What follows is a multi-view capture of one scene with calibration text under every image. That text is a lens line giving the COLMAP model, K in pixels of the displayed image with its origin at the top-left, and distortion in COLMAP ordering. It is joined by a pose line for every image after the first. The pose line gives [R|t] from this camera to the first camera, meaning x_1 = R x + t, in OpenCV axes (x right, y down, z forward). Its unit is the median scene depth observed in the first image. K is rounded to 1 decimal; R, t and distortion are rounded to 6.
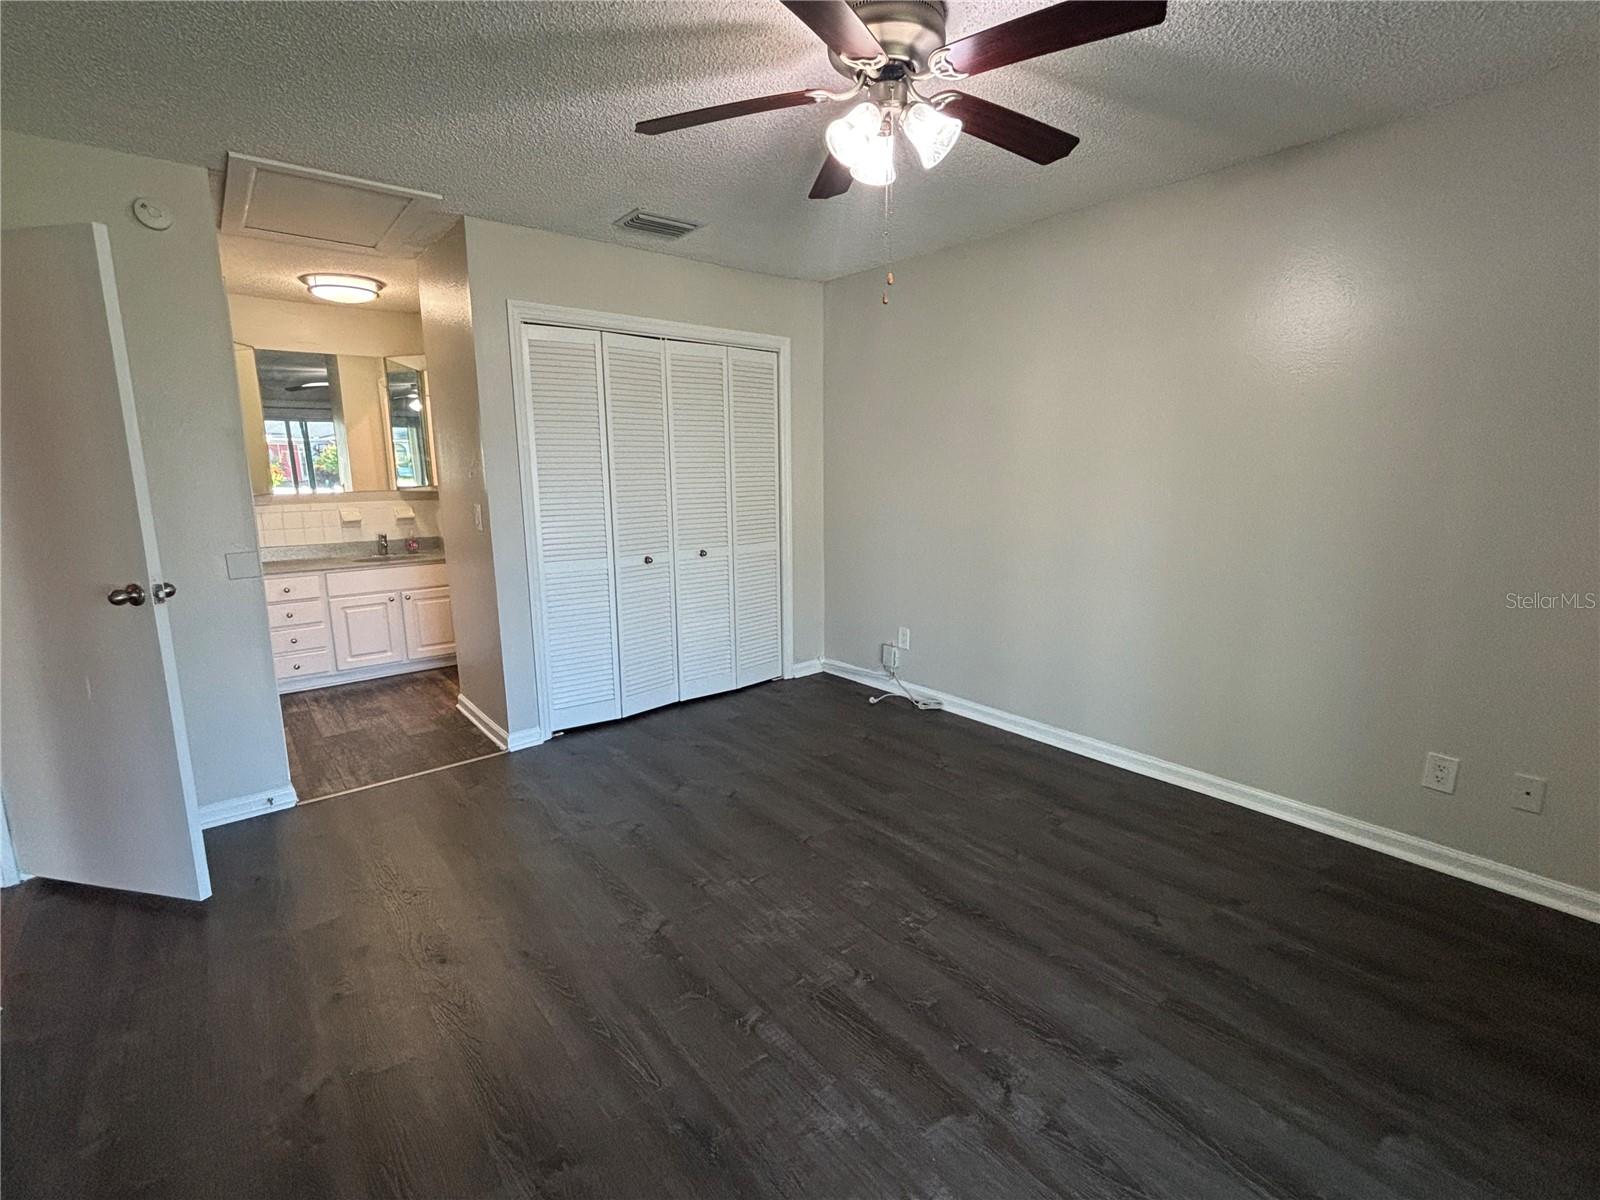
lens RADIAL K [[737.4, 0, 794.2], [0, 737.4, 610.4], [0, 0, 1]] dist [-0.001214, -0.000020]
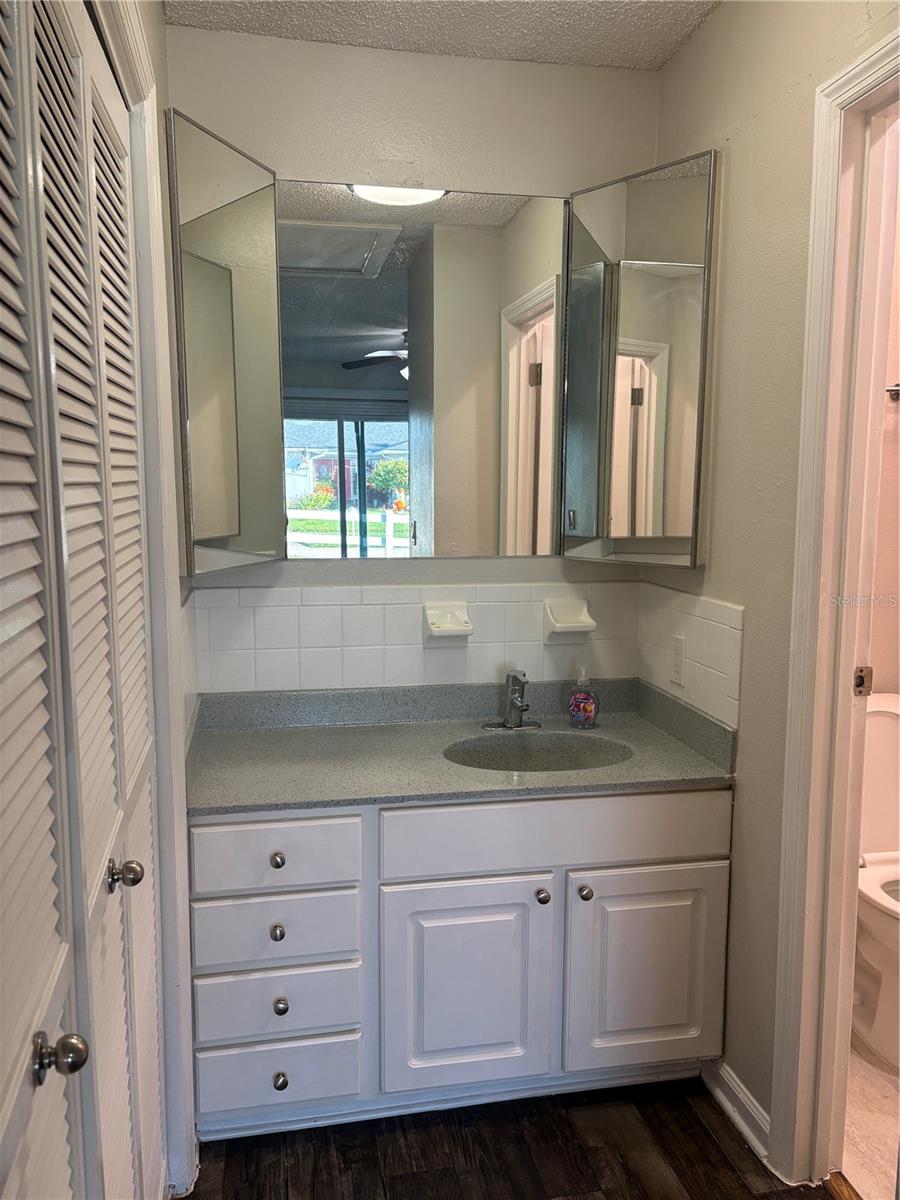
lens RADIAL K [[891.1, 0, 447.3], [0, 891.1, 598.5], [0, 0, 1]] dist [0.035325, -0.001565]
pose [[0.889064, 0.061052, -0.453693, -0.377252], [-0.090581, 0.994933, -0.043620, -0.115874], [0.448731, 0.079877, 0.890090, 0.565122]]
